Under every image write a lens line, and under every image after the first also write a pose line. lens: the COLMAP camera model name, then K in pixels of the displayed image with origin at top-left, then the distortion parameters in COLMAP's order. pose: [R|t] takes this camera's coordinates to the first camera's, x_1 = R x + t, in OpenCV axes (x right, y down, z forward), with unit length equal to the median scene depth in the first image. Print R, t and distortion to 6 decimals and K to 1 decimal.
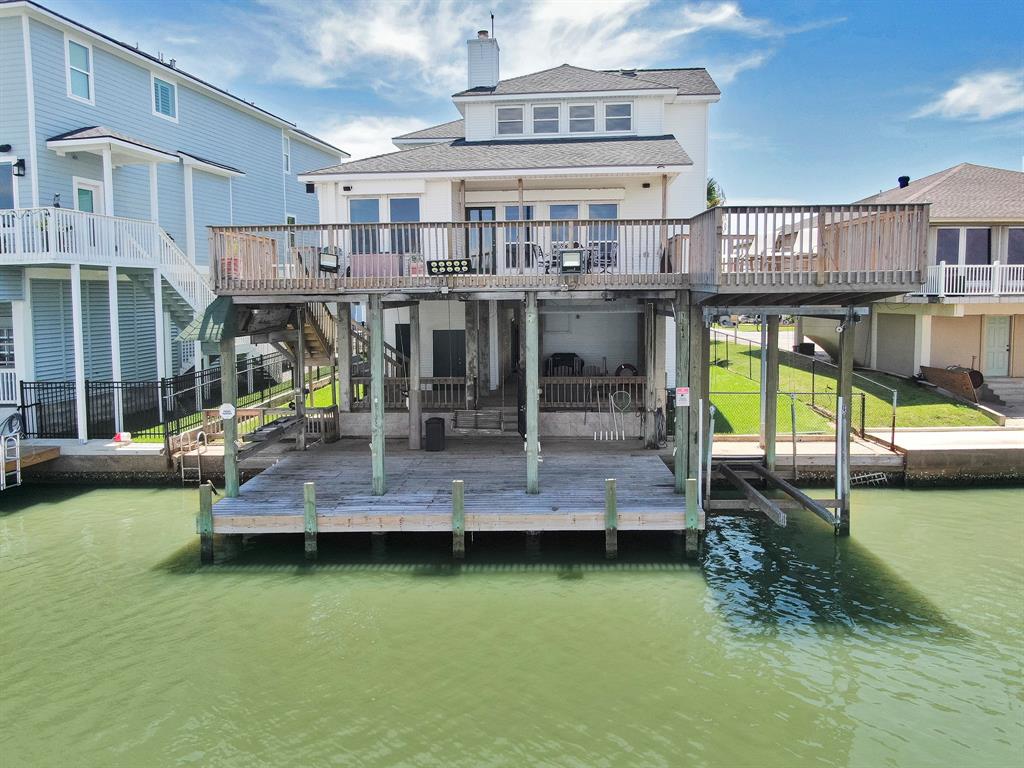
lens RADIAL K [[744.2, 0, 514.0], [0, 744.2, 440.8], [0, 0, 1]] dist [-0.043378, 0.001476]
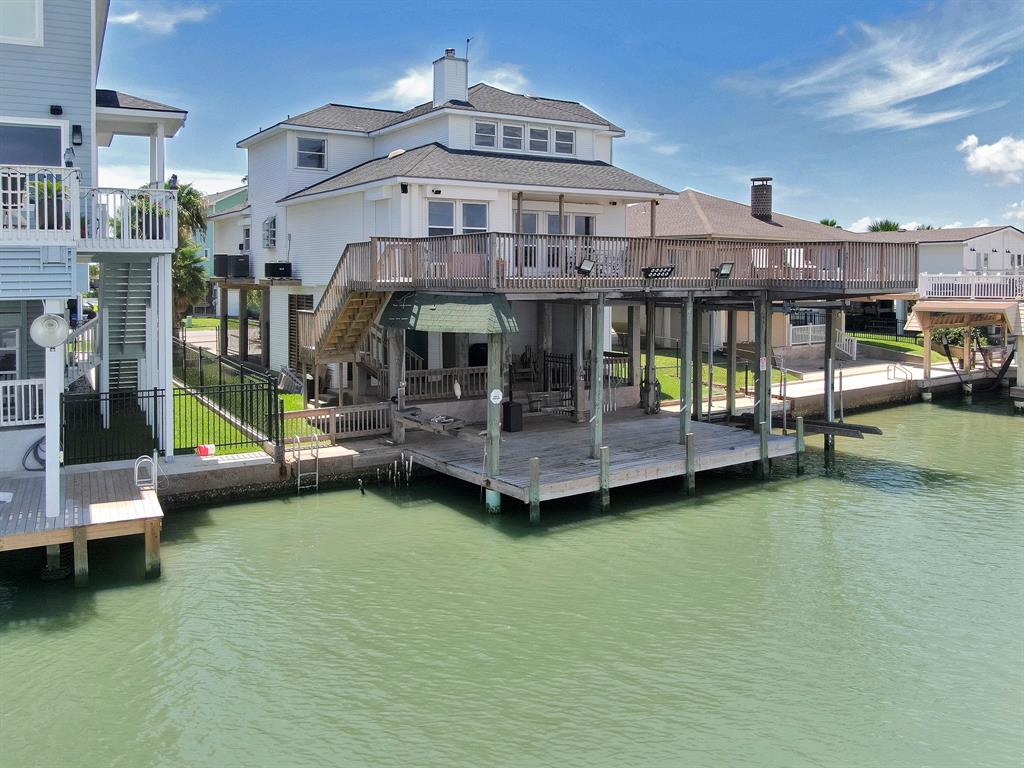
lens RADIAL K [[861.5, 0, 511.9], [0, 861.5, 385.8], [0, 0, 1]] dist [-0.039202, -0.004429]
pose [[0.809648, -0.062762, 0.583550, -0.863751], [0.106028, 0.993548, -0.040250, -0.001721], [-0.577259, 0.094461, 0.811079, -0.042782]]
